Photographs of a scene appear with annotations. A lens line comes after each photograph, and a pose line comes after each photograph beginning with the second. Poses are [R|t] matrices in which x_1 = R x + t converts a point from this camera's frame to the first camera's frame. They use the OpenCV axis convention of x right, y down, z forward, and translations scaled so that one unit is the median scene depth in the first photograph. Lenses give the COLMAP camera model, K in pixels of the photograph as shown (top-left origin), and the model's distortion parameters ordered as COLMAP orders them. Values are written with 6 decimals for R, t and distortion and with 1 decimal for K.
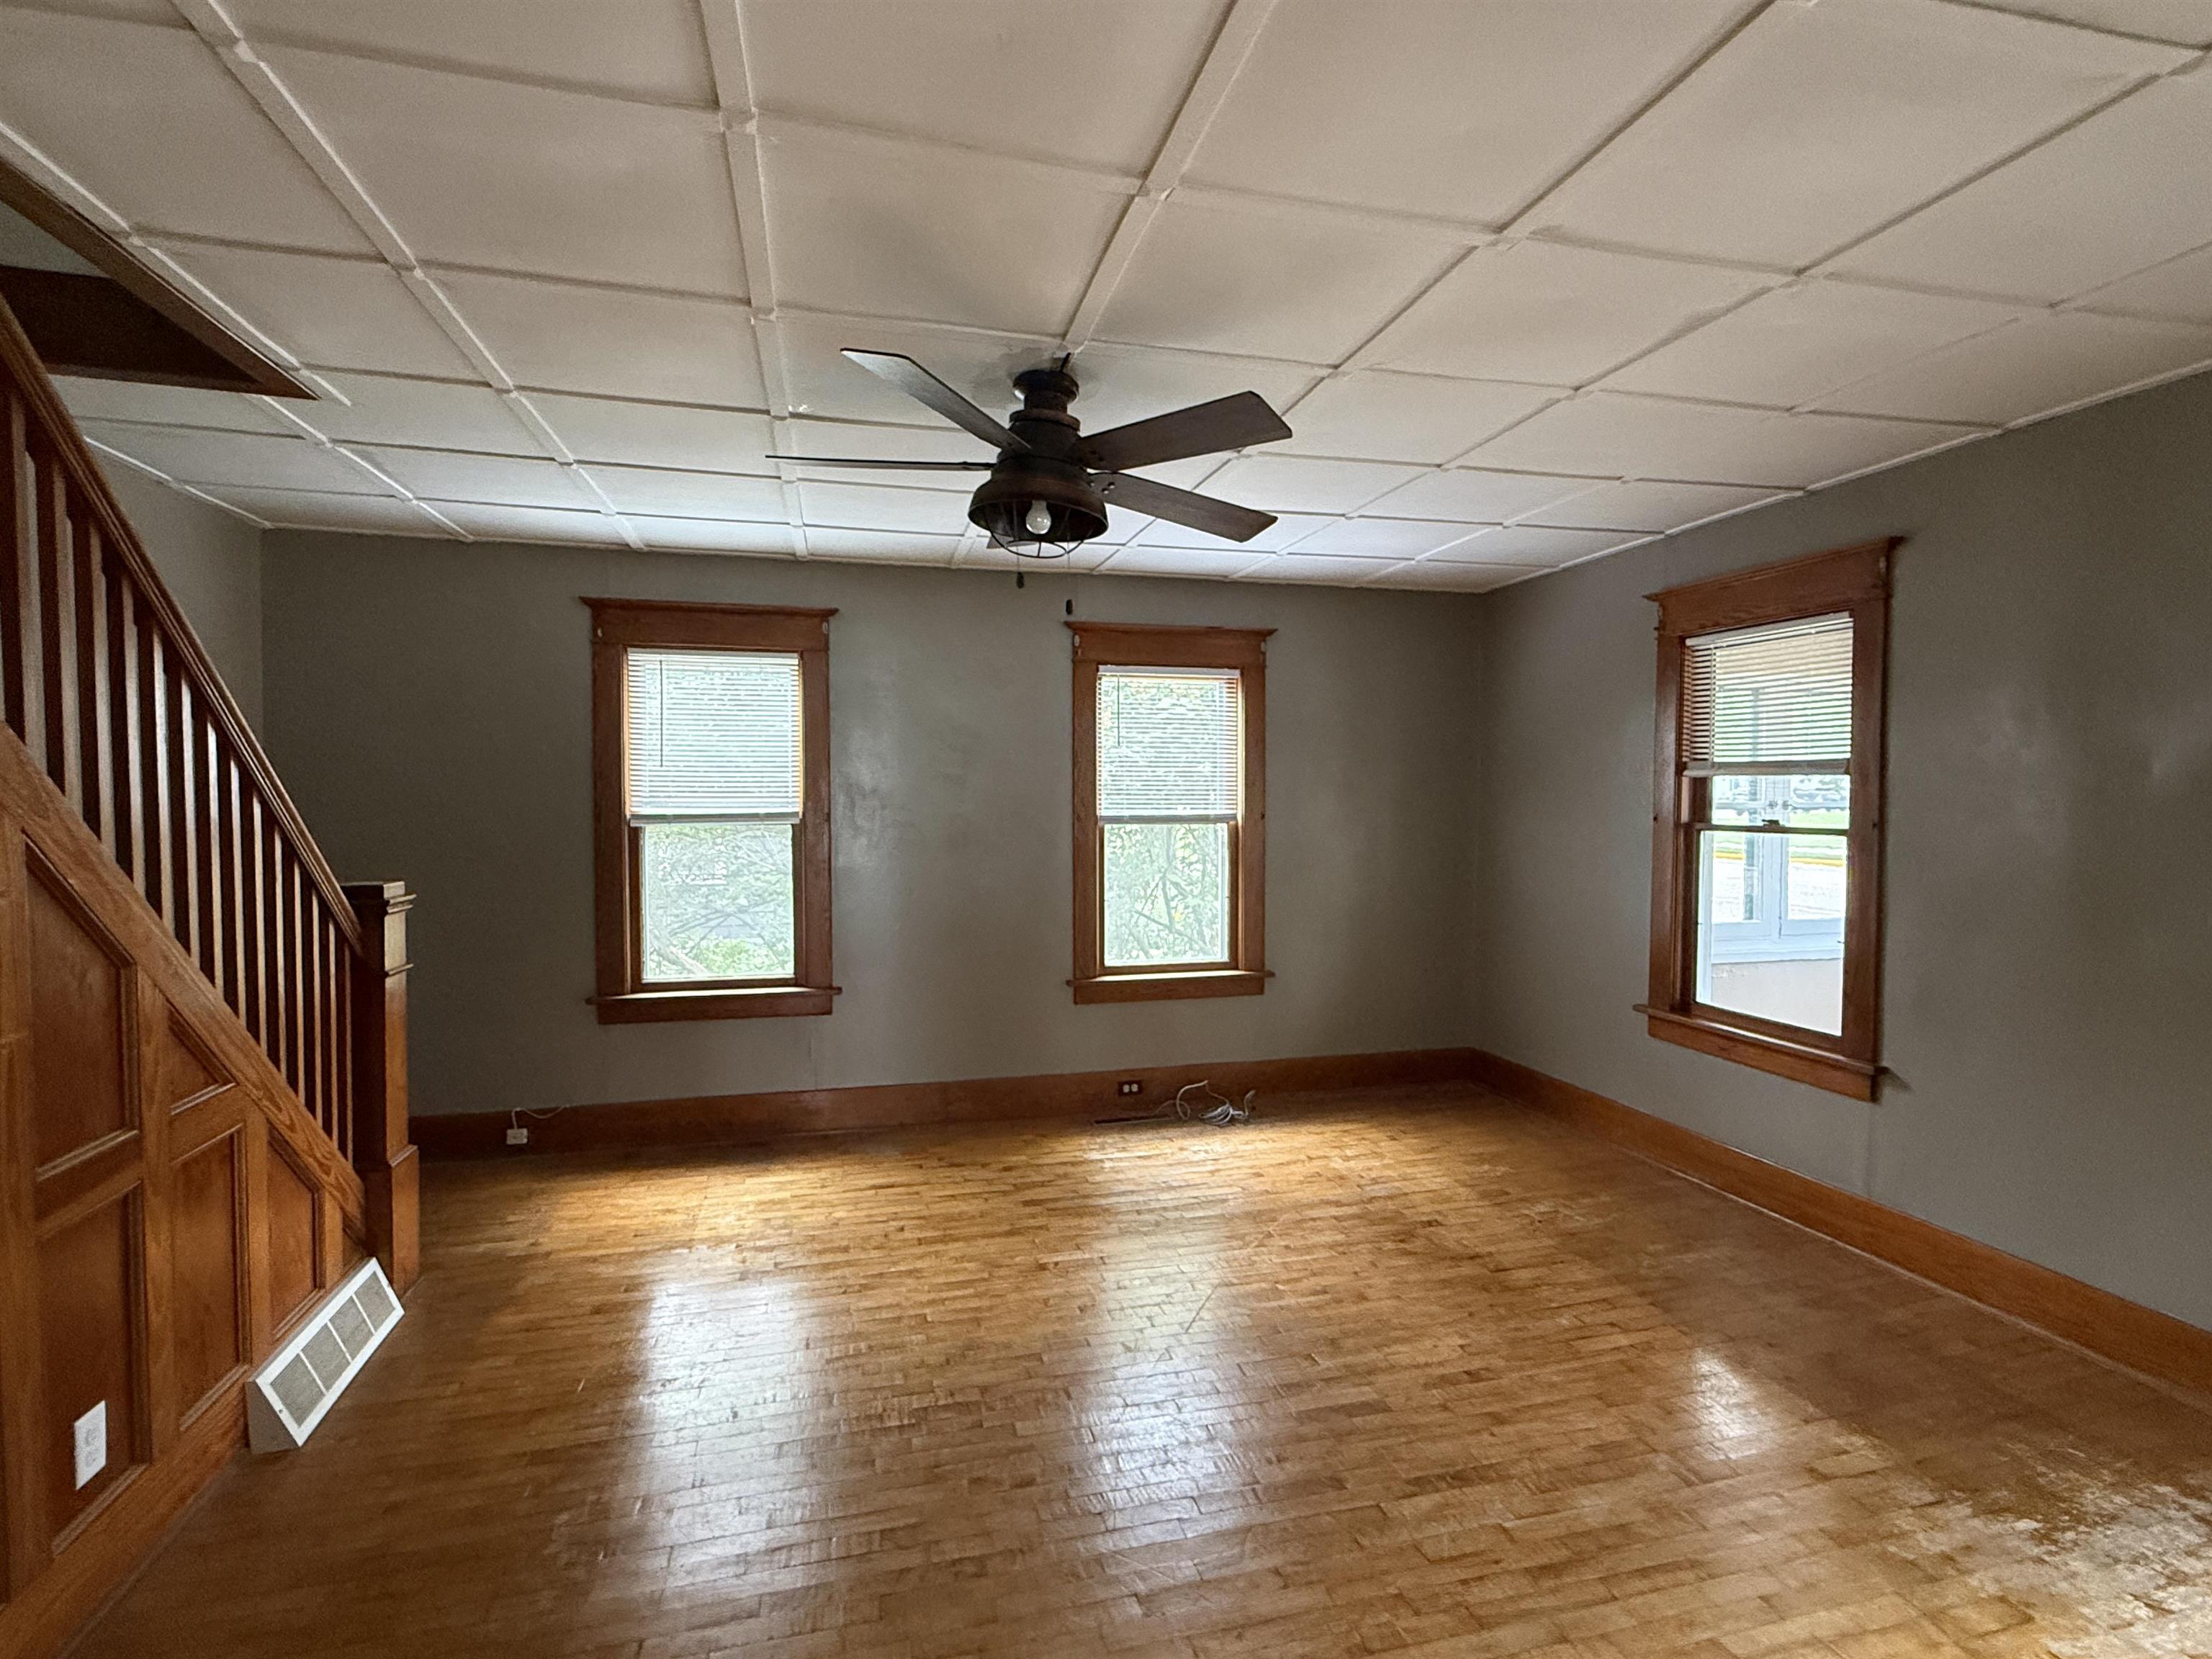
lens RADIAL K [[1017.5, 0, 1100.7], [0, 1017.5, 836.3], [0, 0, 1]] dist [-0.014060, 0.001698]
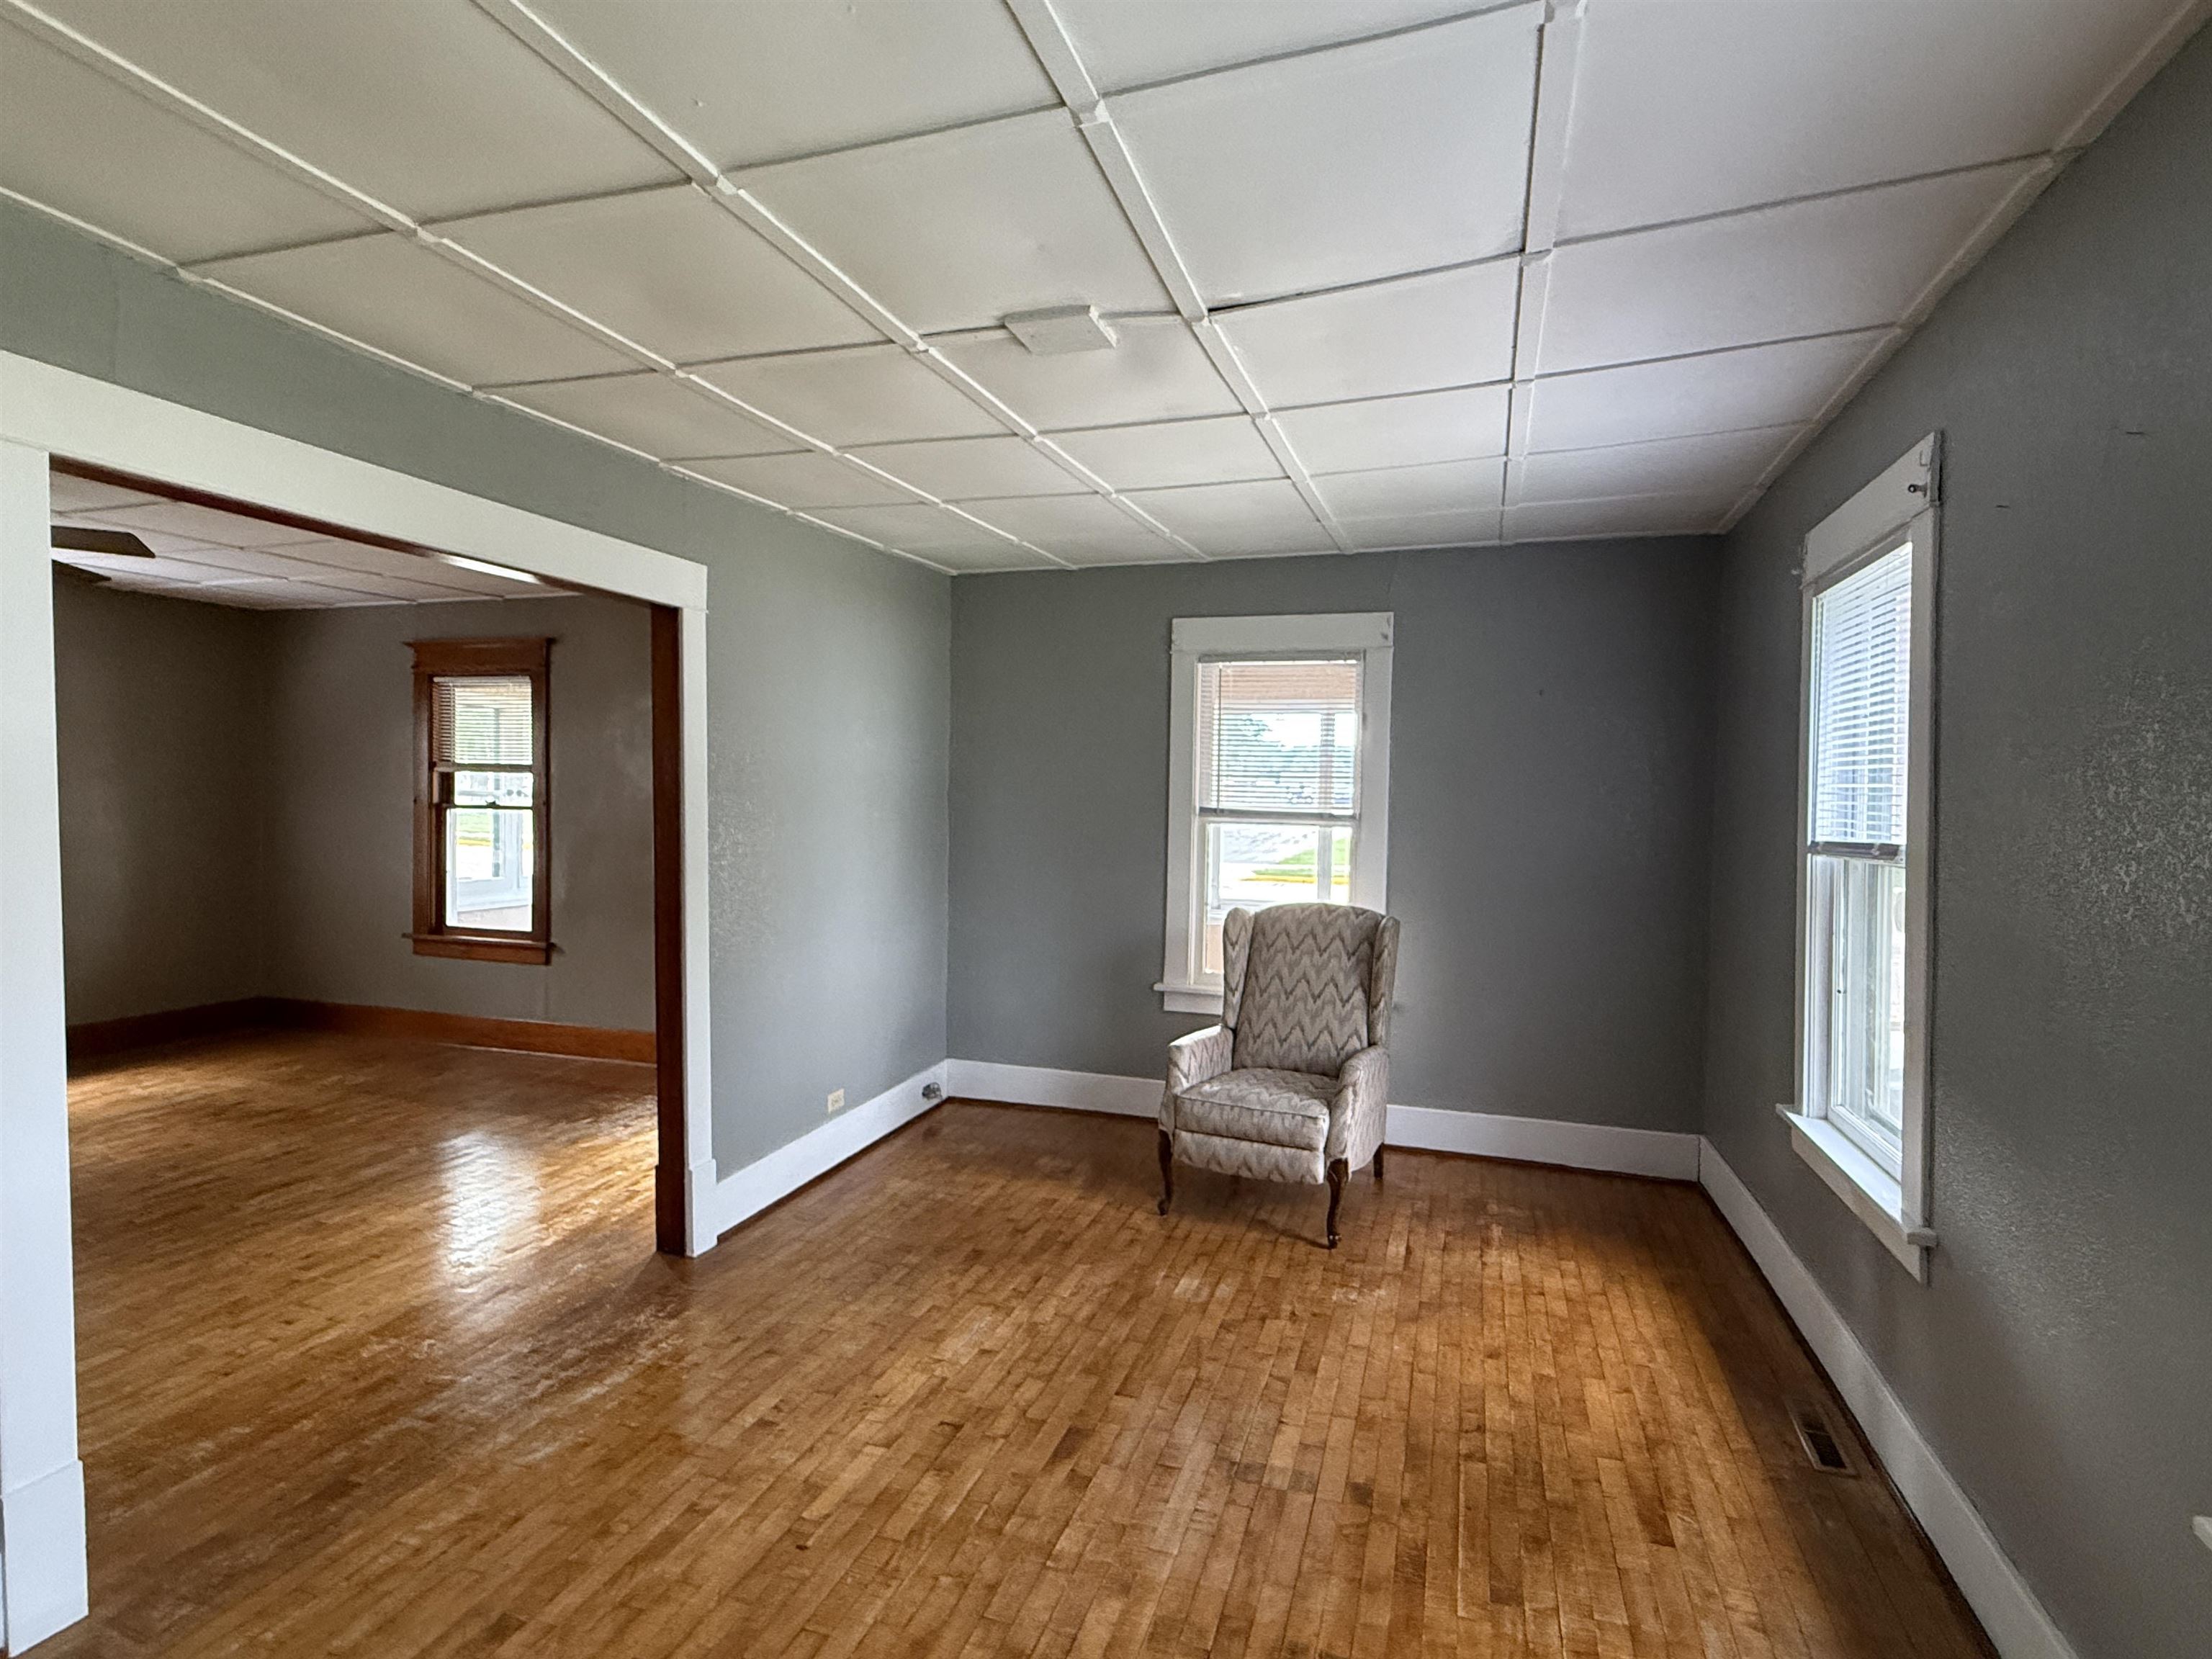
lens RADIAL K [[1126.5, 0, 1107.2], [0, 1126.5, 827.7], [0, 0, 1]] dist [0.001397, 0.001036]
pose [[0.518910, -0.013420, 0.854724, -0.342493], [0.018899, 0.999812, 0.004224, 0.036786], [-0.854620, 0.013962, 0.519066, -0.741775]]
